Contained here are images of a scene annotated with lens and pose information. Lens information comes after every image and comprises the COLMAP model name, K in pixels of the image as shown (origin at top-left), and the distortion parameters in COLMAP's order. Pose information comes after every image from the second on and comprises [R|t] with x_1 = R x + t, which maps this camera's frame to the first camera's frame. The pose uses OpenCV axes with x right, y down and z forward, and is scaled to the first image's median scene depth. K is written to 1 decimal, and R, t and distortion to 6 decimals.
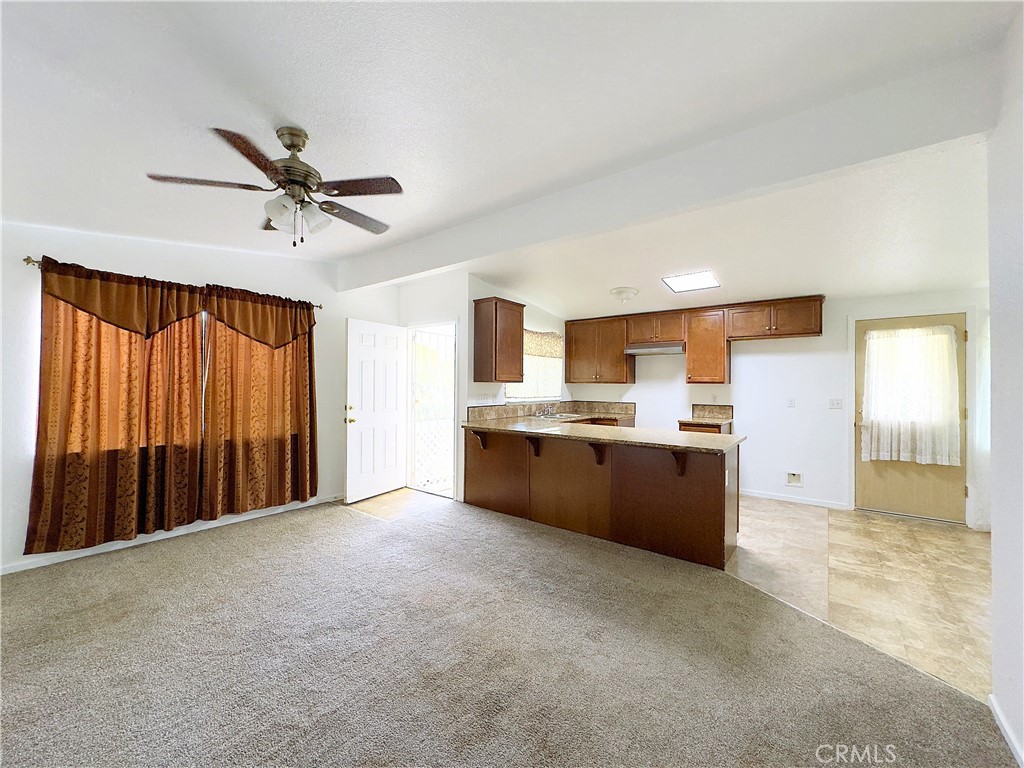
lens RADIAL K [[409.7, 0, 508.2], [0, 409.7, 384.1], [0, 0, 1]] dist [-0.004642, 0.001043]
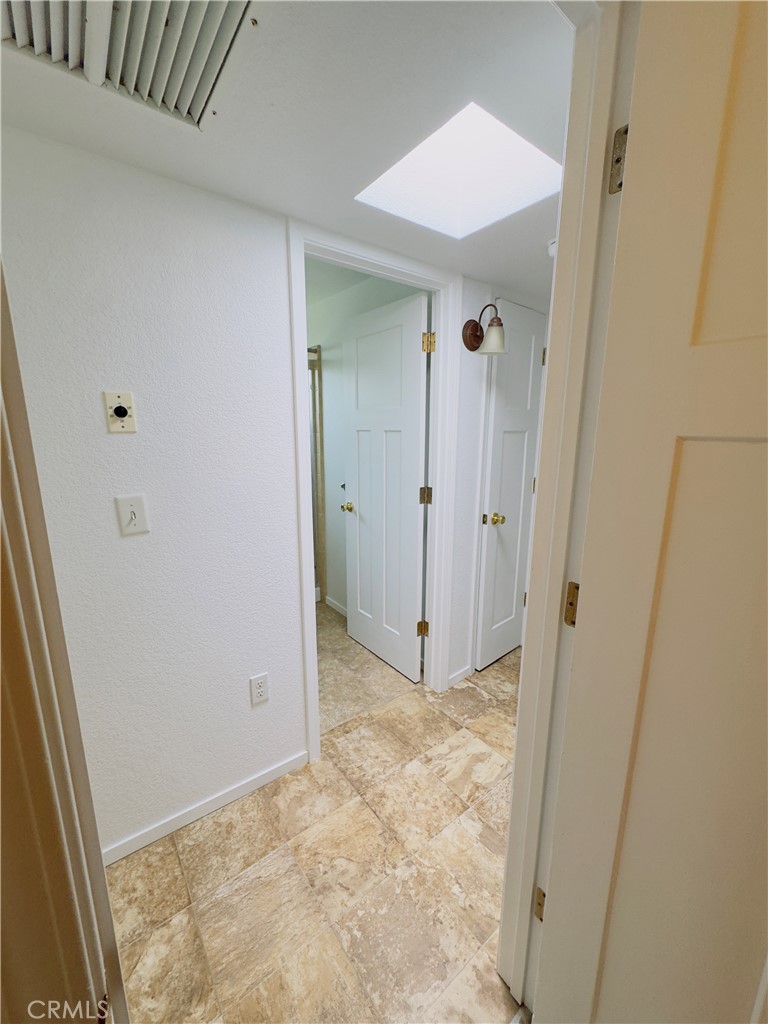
lens RADIAL K [[409.7, 0, 386.4], [0, 409.7, 512.3], [0, 0, 1]] dist [-0.004642, 0.001043]
pose [[-0.244770, 0.190740, -0.950634, 1.231541], [0.002463, 0.980578, 0.196114, -0.014602], [0.969578, 0.045662, -0.240486, 0.919144]]
